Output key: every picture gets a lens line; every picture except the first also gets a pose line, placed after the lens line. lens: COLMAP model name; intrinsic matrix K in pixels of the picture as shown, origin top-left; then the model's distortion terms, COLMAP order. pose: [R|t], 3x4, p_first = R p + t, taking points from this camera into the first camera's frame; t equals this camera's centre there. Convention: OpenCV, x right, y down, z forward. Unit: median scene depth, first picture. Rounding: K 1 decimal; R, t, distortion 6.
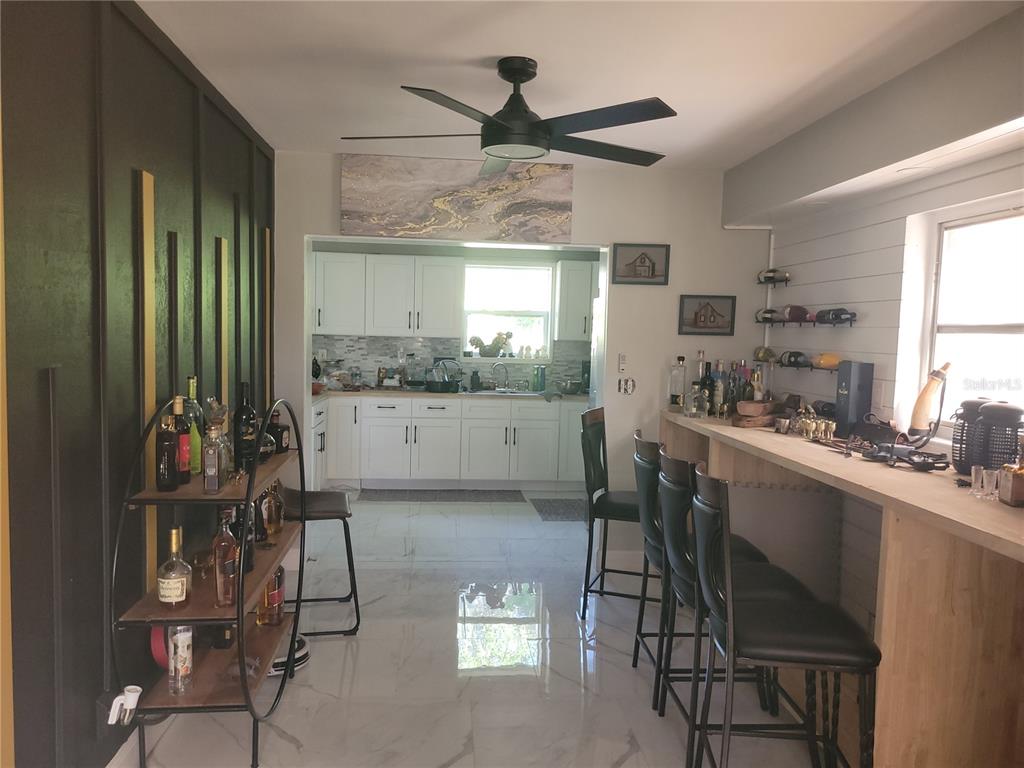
lens RADIAL K [[781.5, 0, 510.7], [0, 781.5, 385.8], [0, 0, 1]] dist [0.034897, -0.033100]
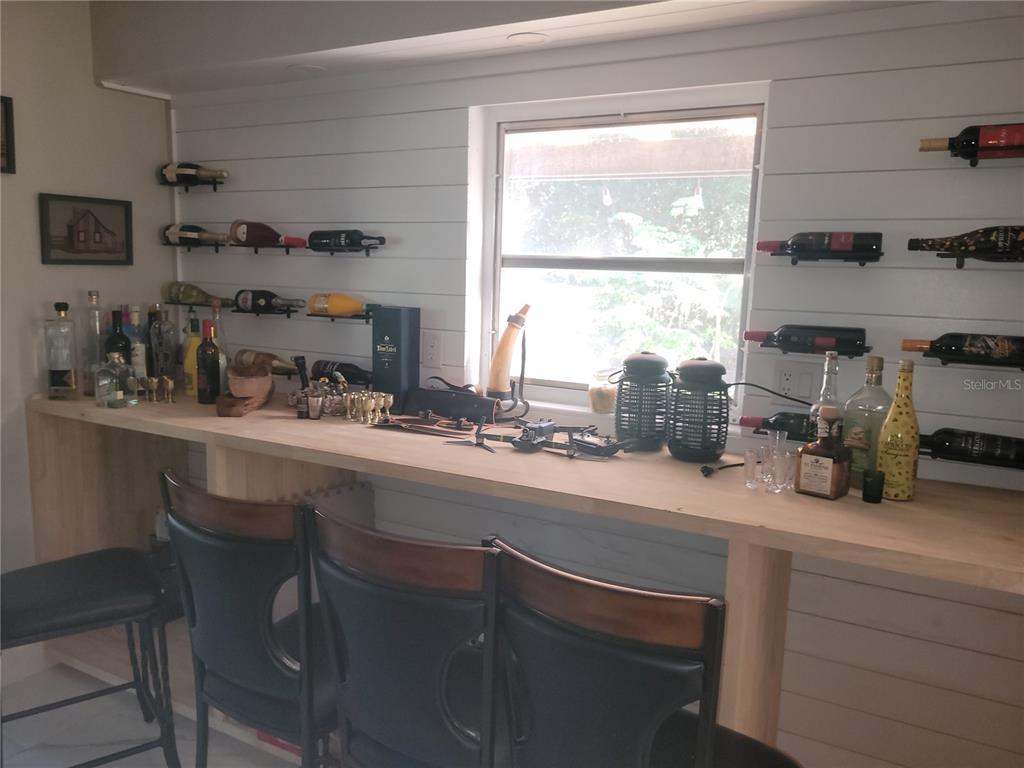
lens RADIAL K [[781.5, 0, 511.2], [0, 781.5, 386.1], [0, 0, 1]] dist [0.034897, -0.033100]
pose [[0.556335, -0.136090, 0.819738, -0.095954], [0.047399, 0.990089, 0.132202, -0.044038], [-0.829605, -0.034694, 0.557272, 0.465871]]
